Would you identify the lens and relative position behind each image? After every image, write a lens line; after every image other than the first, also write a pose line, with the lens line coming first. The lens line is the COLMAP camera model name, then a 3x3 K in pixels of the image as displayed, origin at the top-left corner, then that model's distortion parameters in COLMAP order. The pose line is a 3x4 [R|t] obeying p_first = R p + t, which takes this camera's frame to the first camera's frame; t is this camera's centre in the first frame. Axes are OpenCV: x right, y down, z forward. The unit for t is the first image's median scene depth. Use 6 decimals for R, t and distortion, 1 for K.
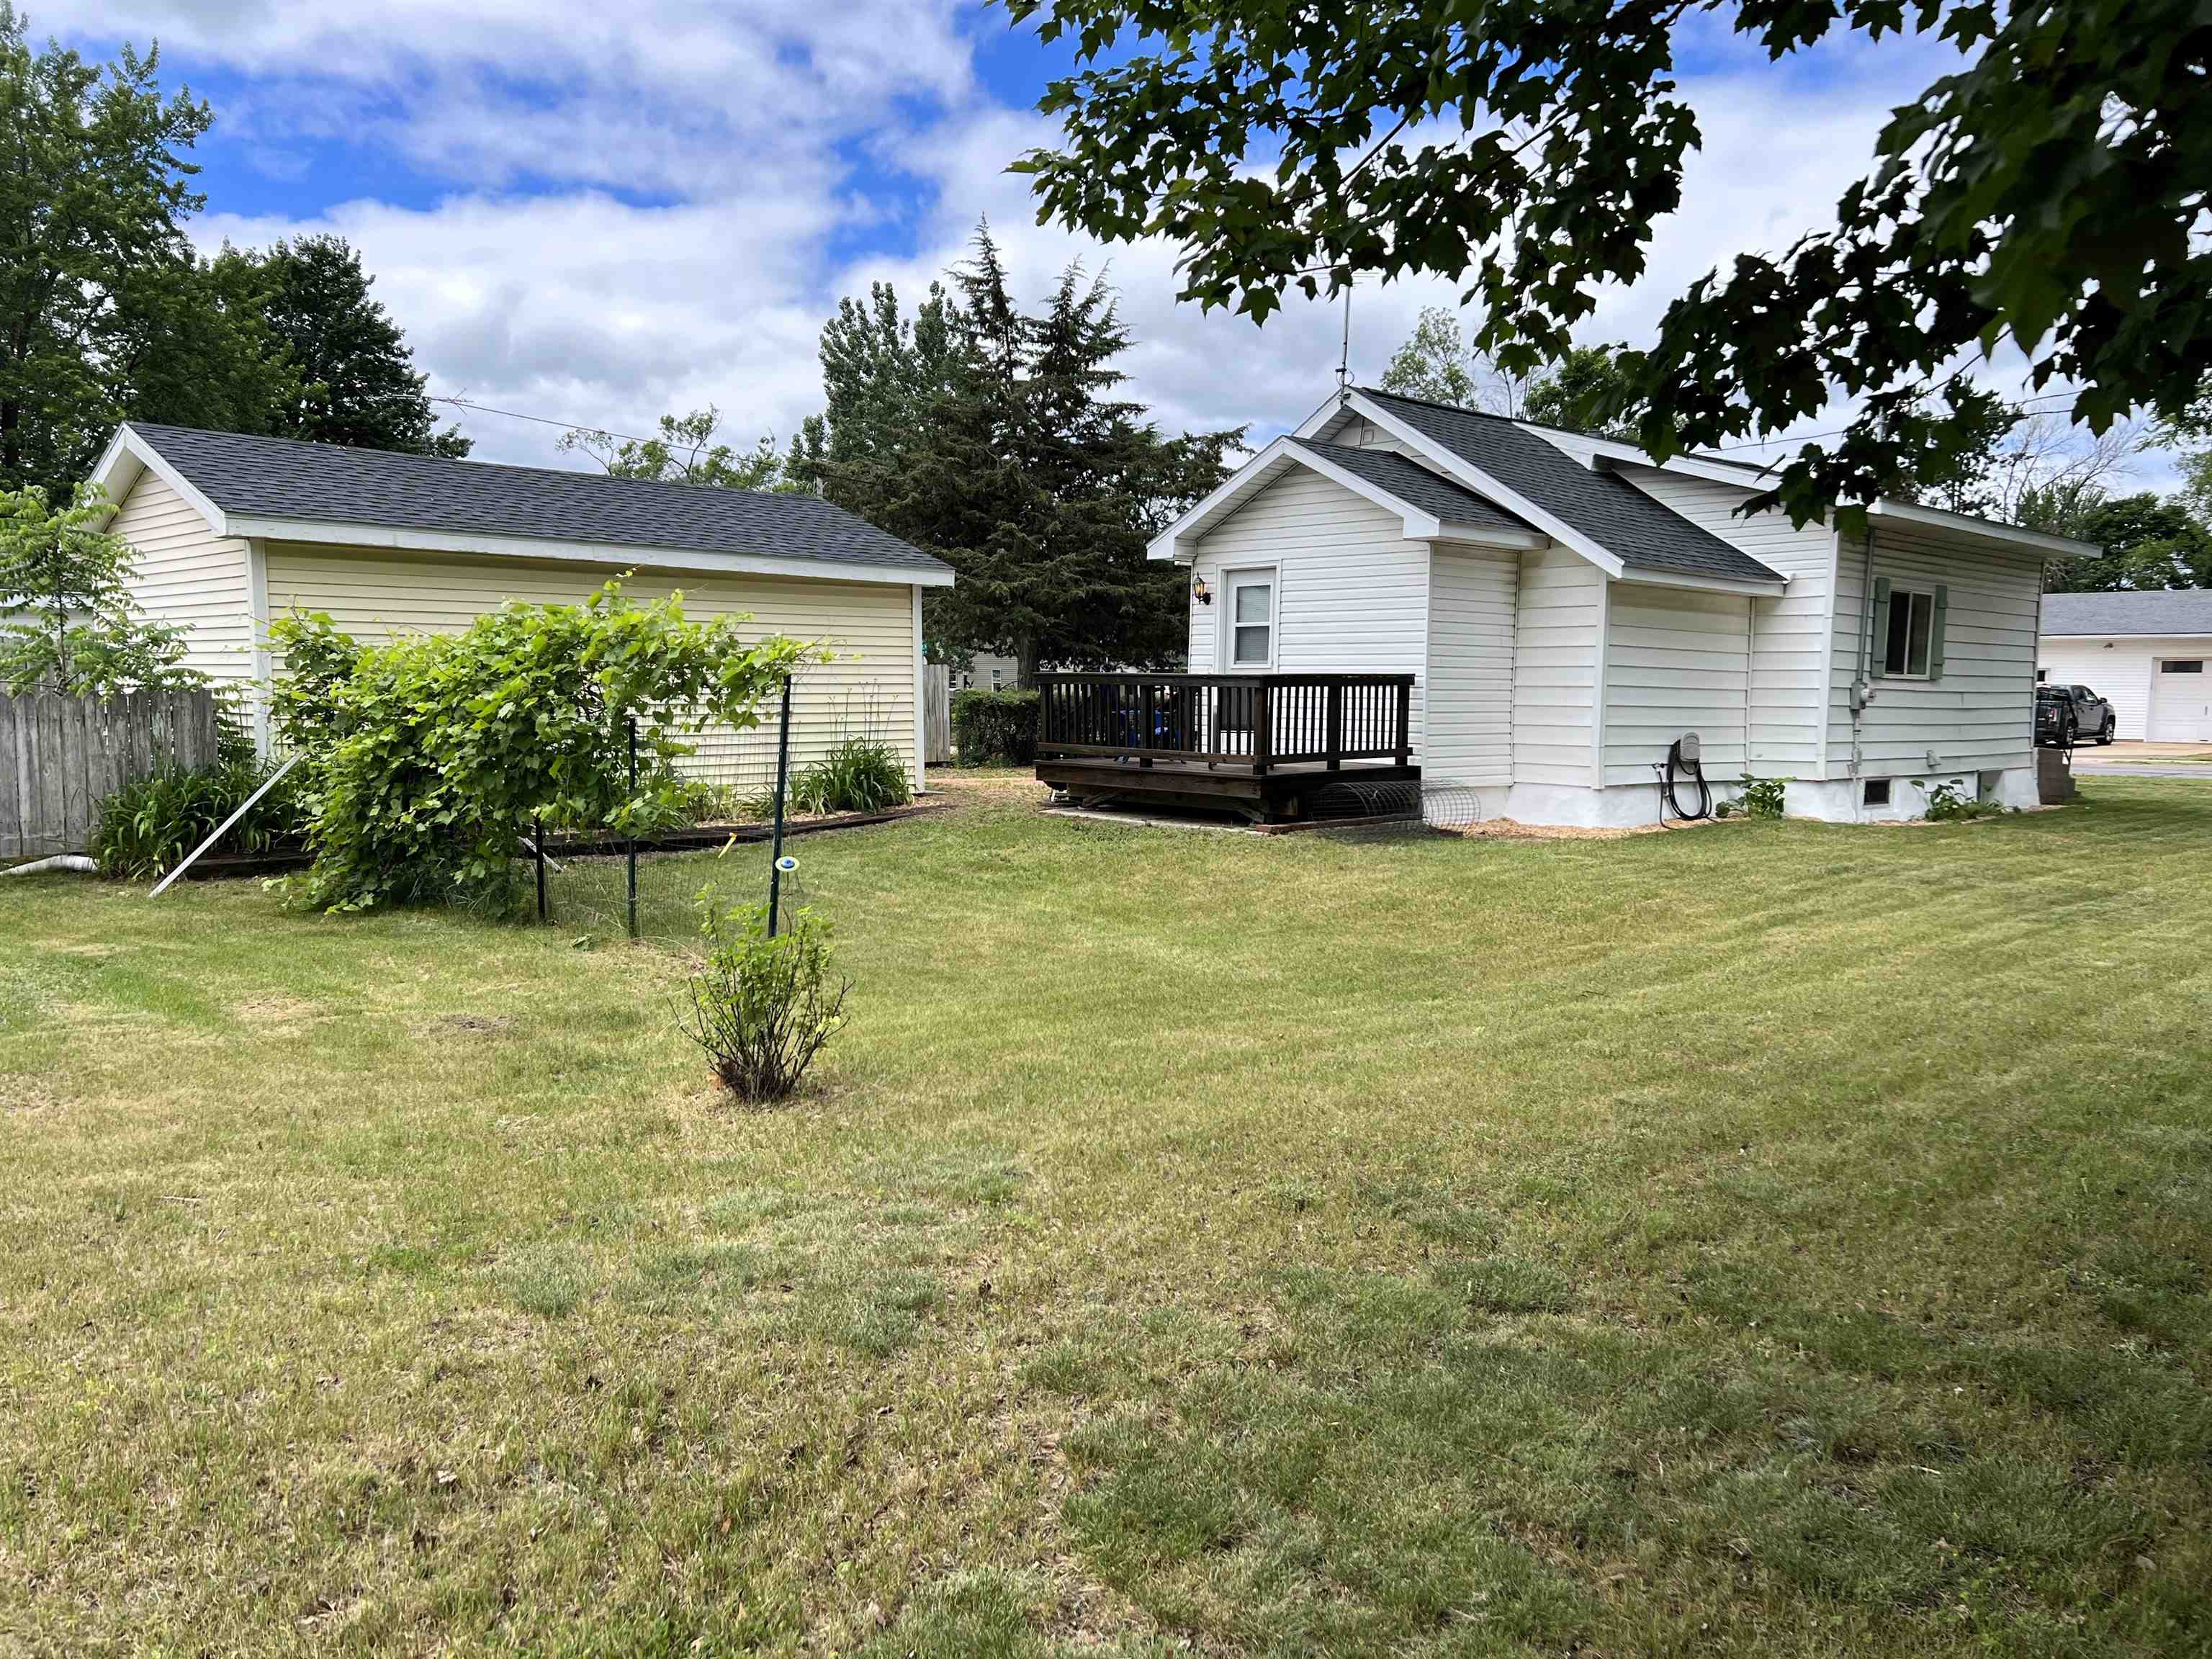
lens RADIAL K [[1653.6, 0, 1100.5], [0, 1653.6, 840.3], [0, 0, 1]] dist [0.094508, -0.112760]
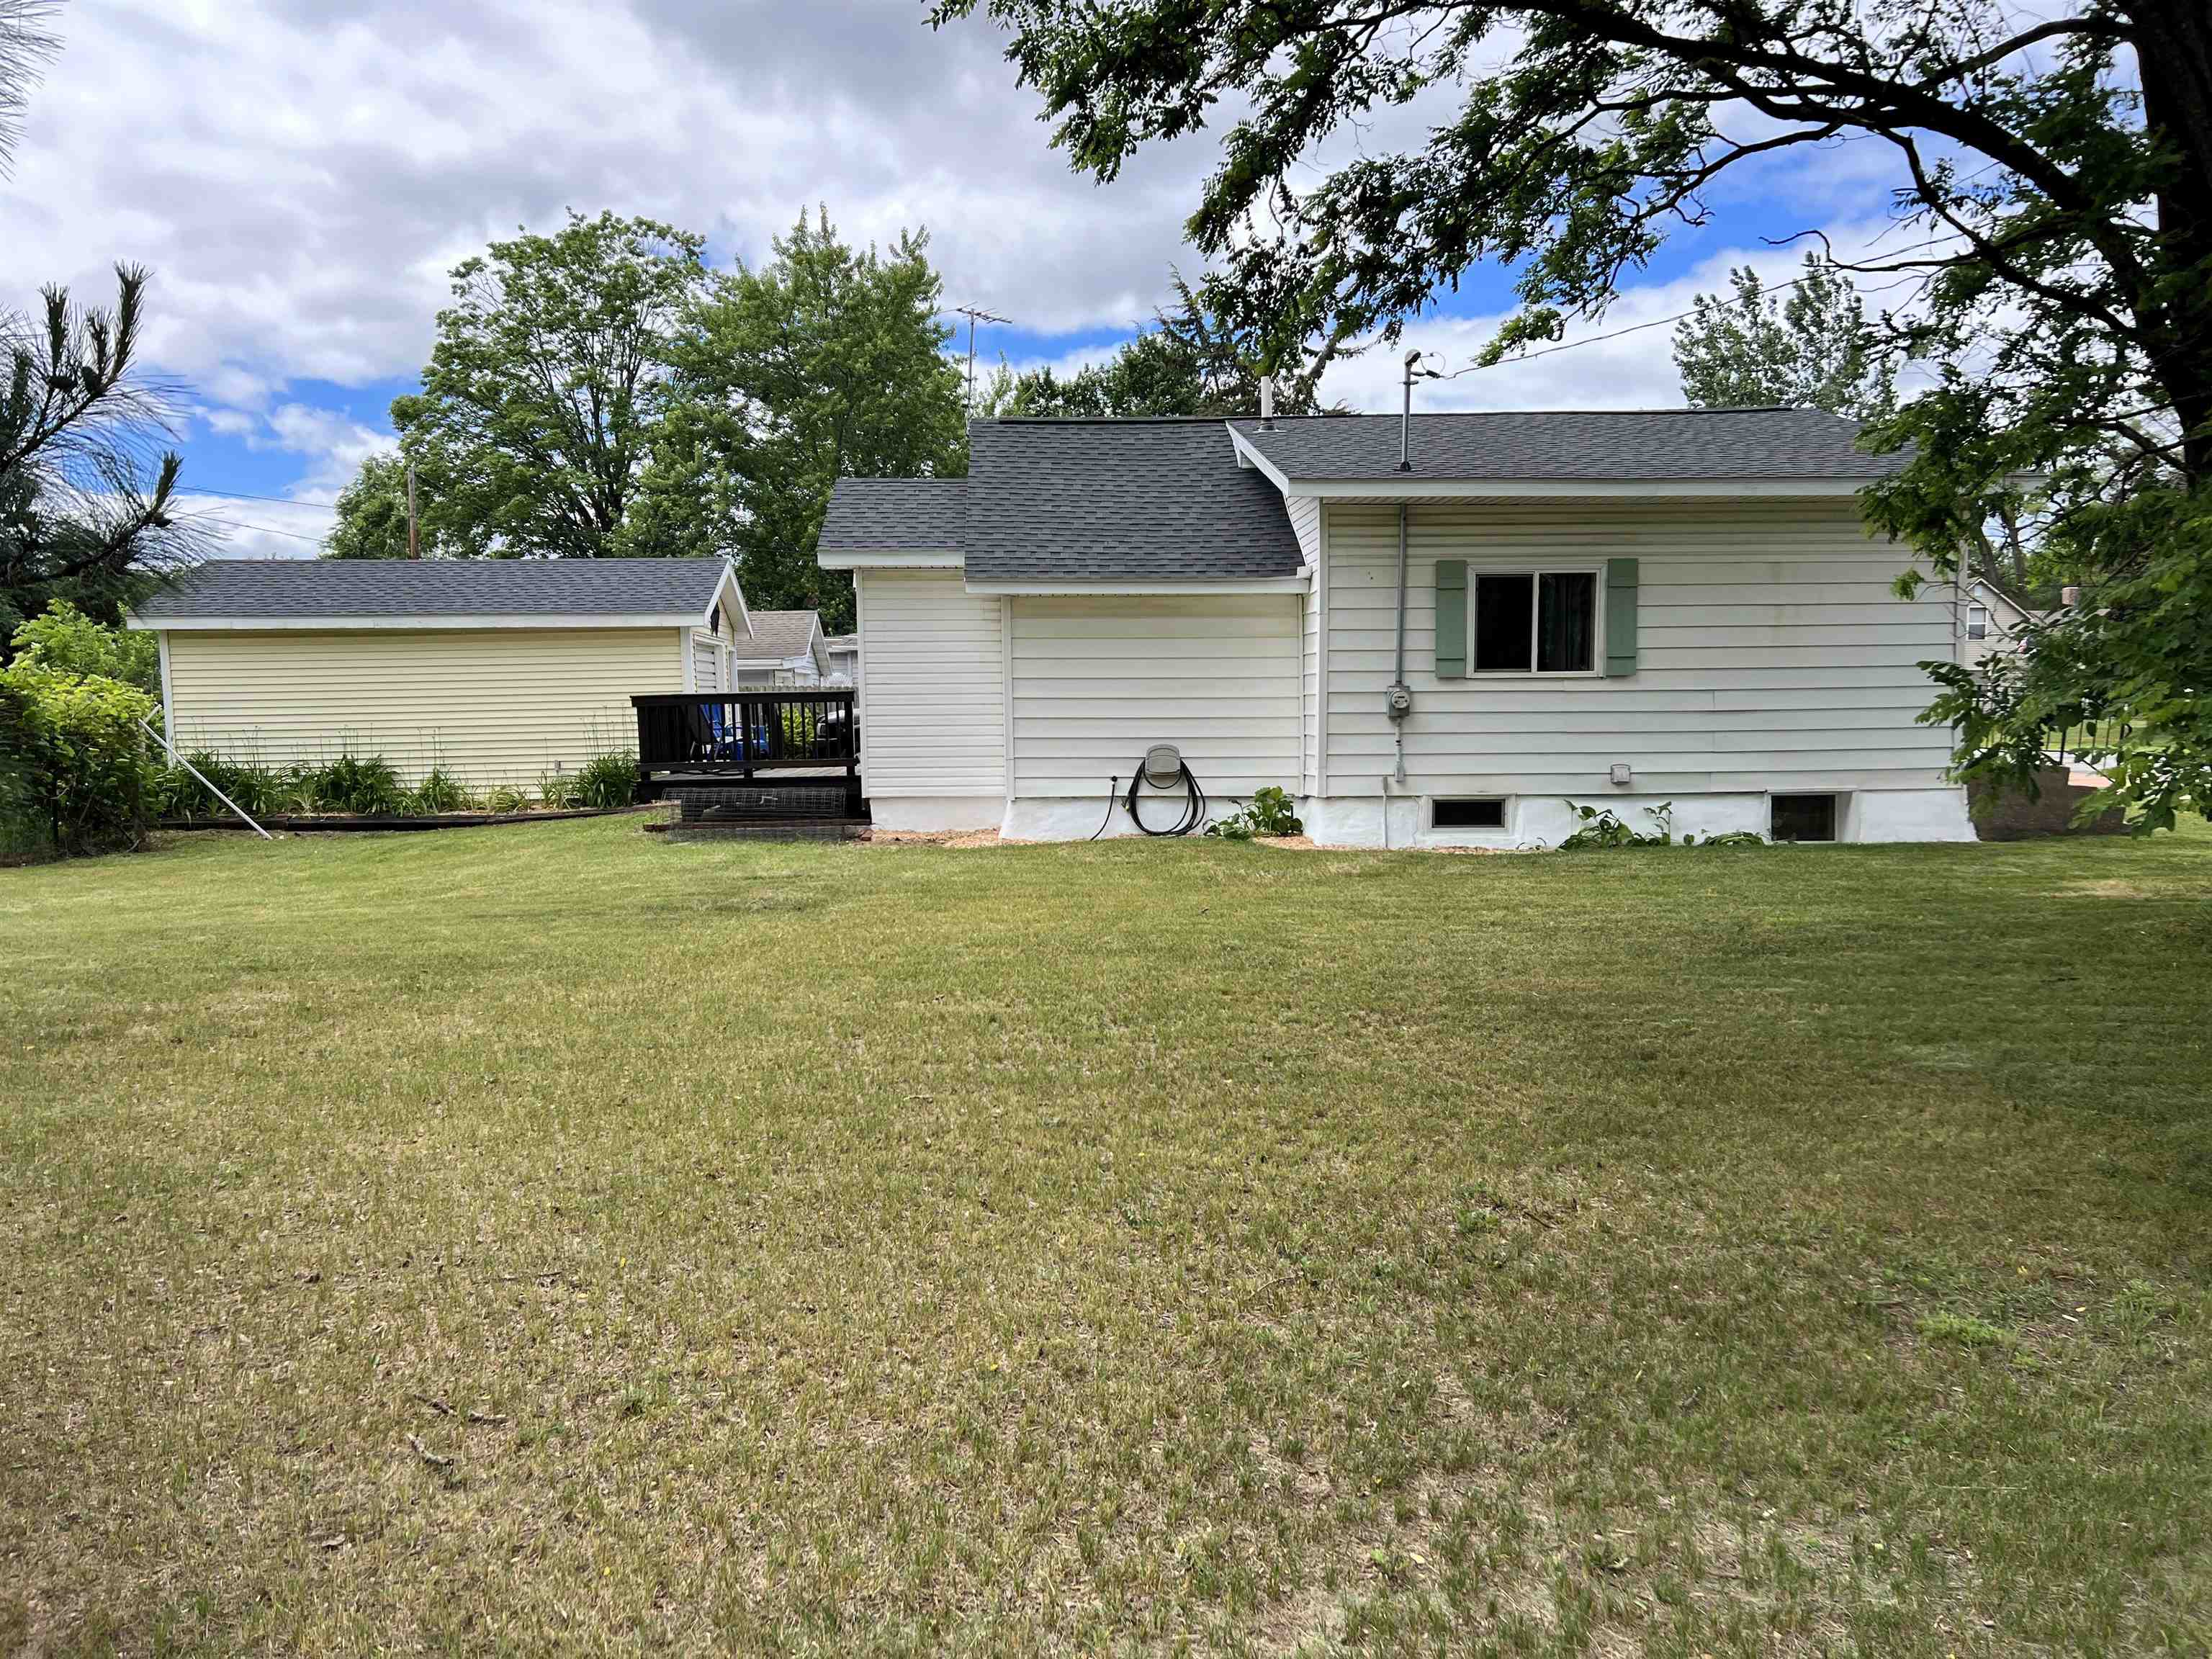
lens RADIAL K [[1659.6, 0, 1094.7], [0, 1659.6, 838.8], [0, 0, 1]] dist [0.092041, -0.132479]
pose [[0.758281, 0.031037, -0.651189, 0.839806], [-0.039141, 0.999232, 0.002047, -0.009938], [0.650752, 0.023935, 0.758913, 0.235591]]
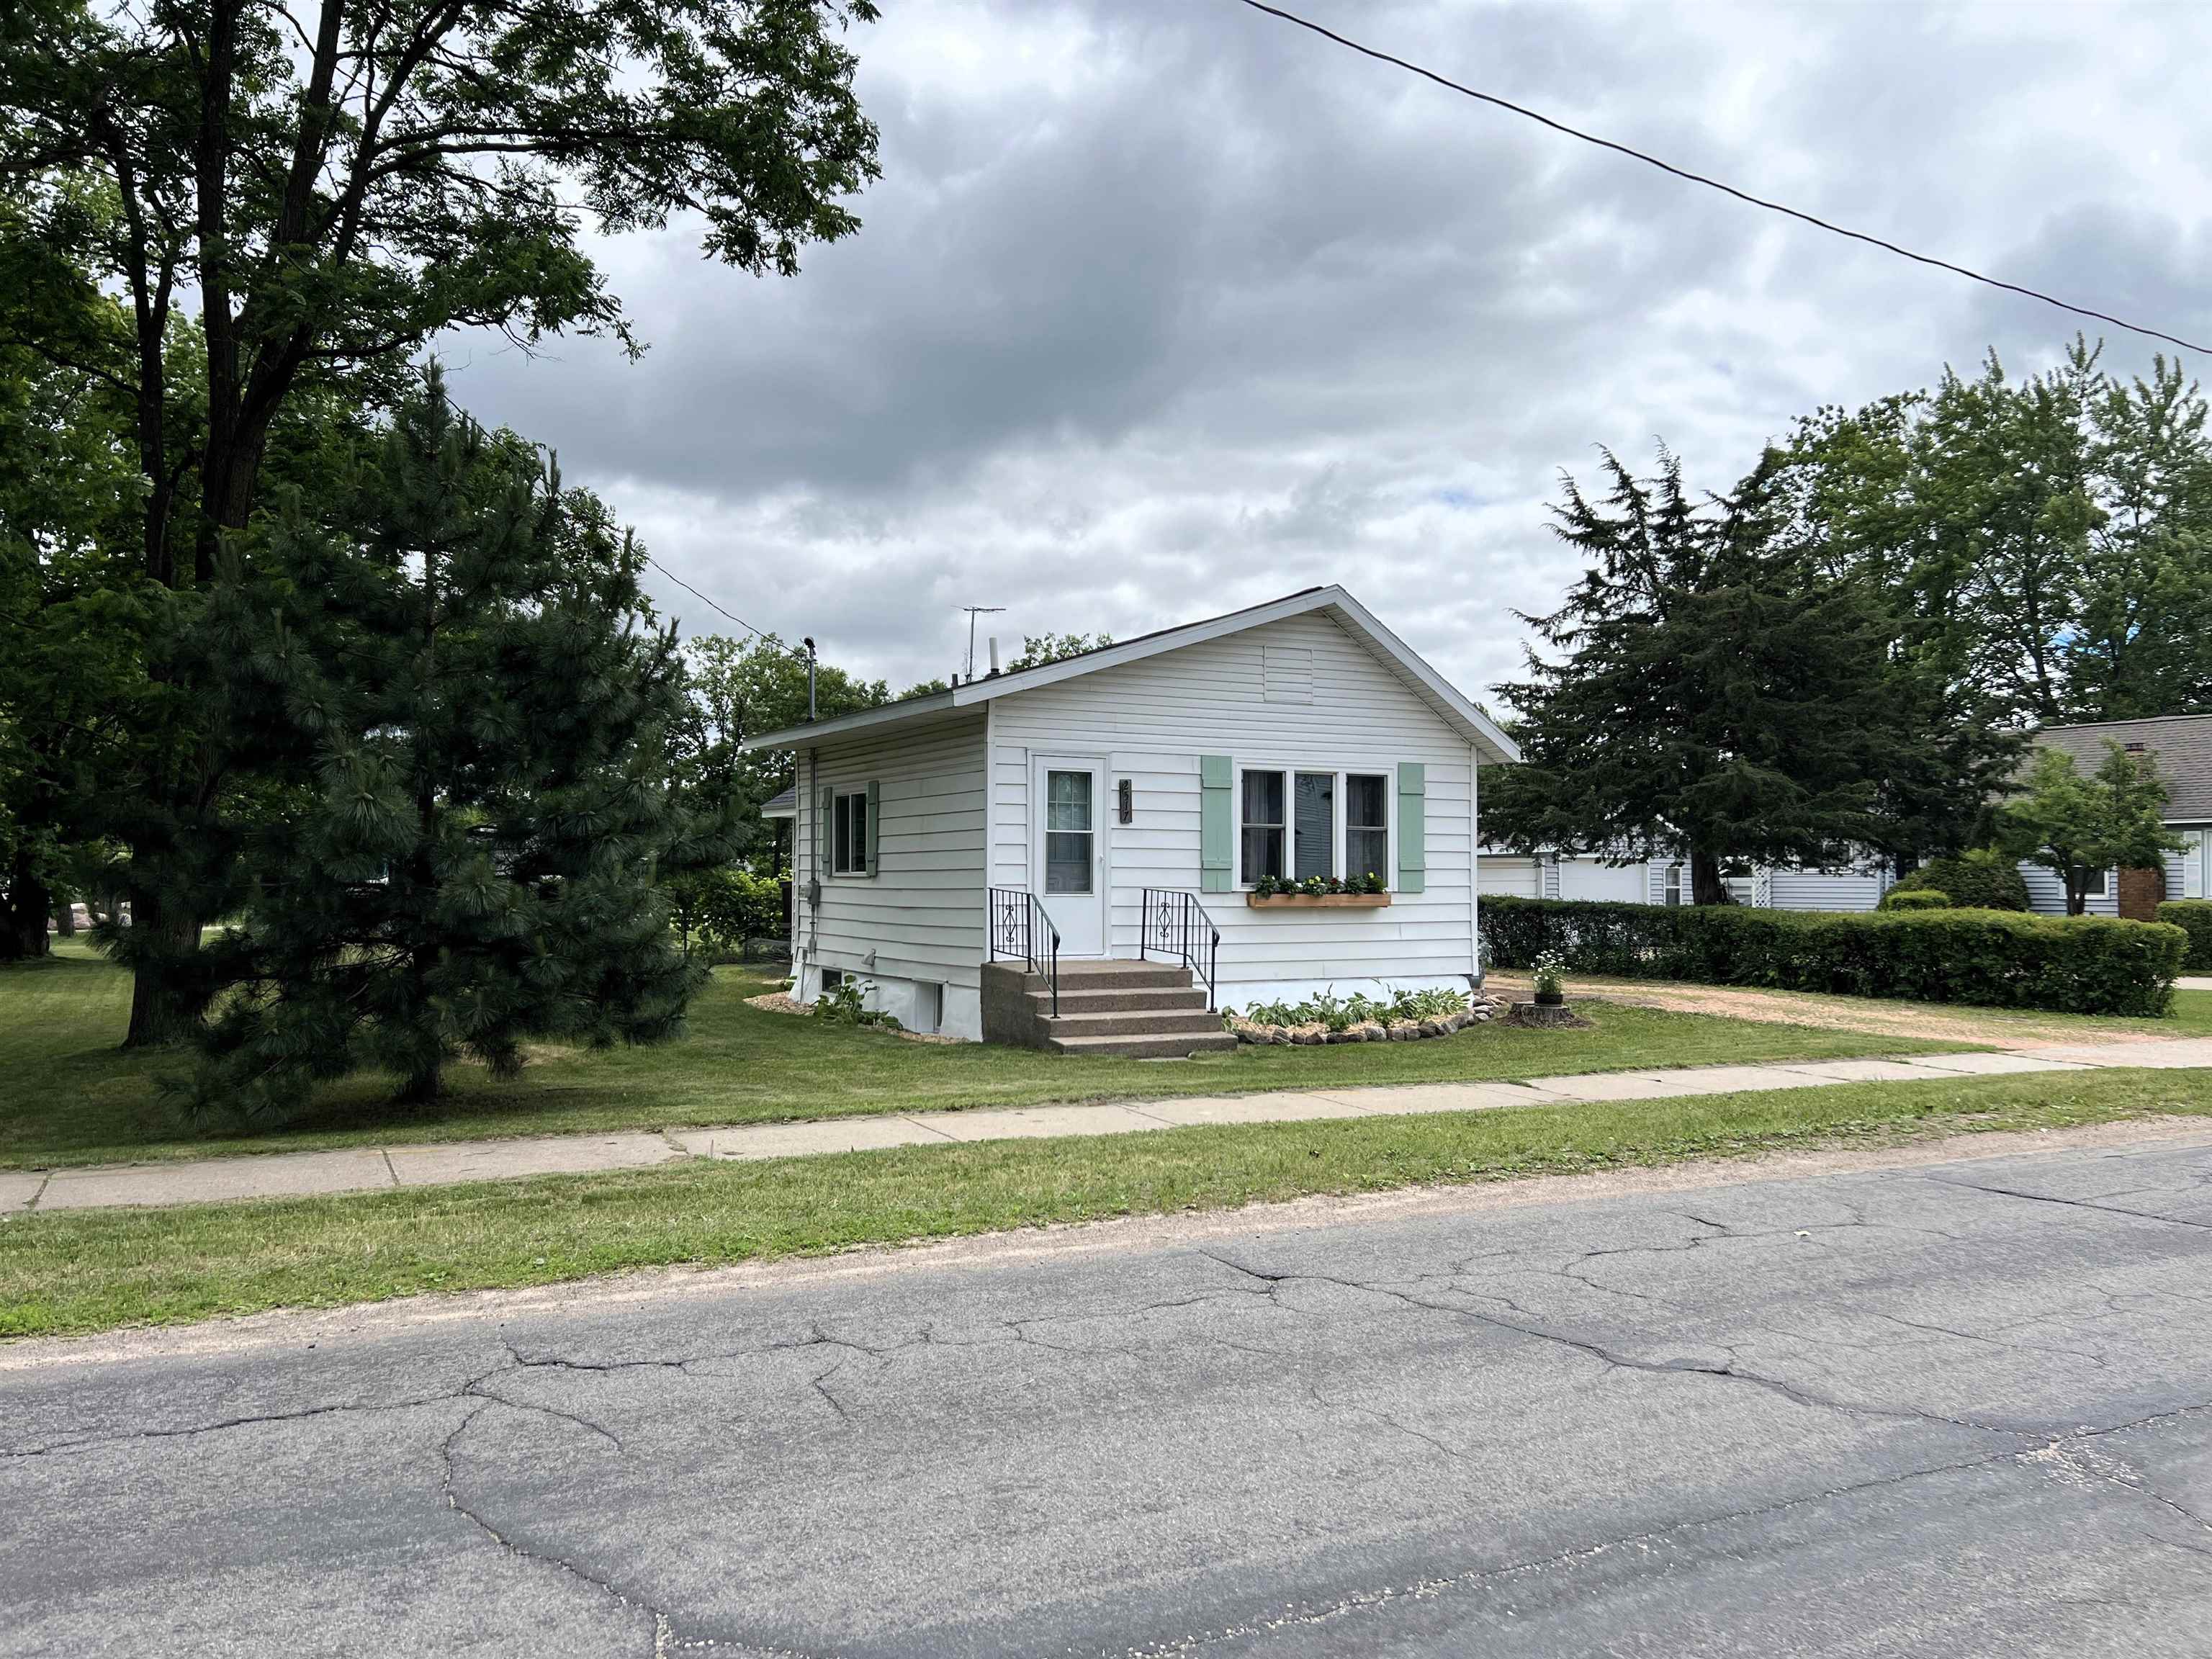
lens RADIAL K [[1697.6, 0, 1106.0], [0, 1697.6, 829.5], [0, 0, 1]] dist [0.186861, -0.124320]
pose [[-0.260094, -0.049487, -0.964314, 1.429862], [-0.102587, 0.994450, -0.023364, -0.114430], [0.960118, 0.092850, -0.263727, 1.403309]]
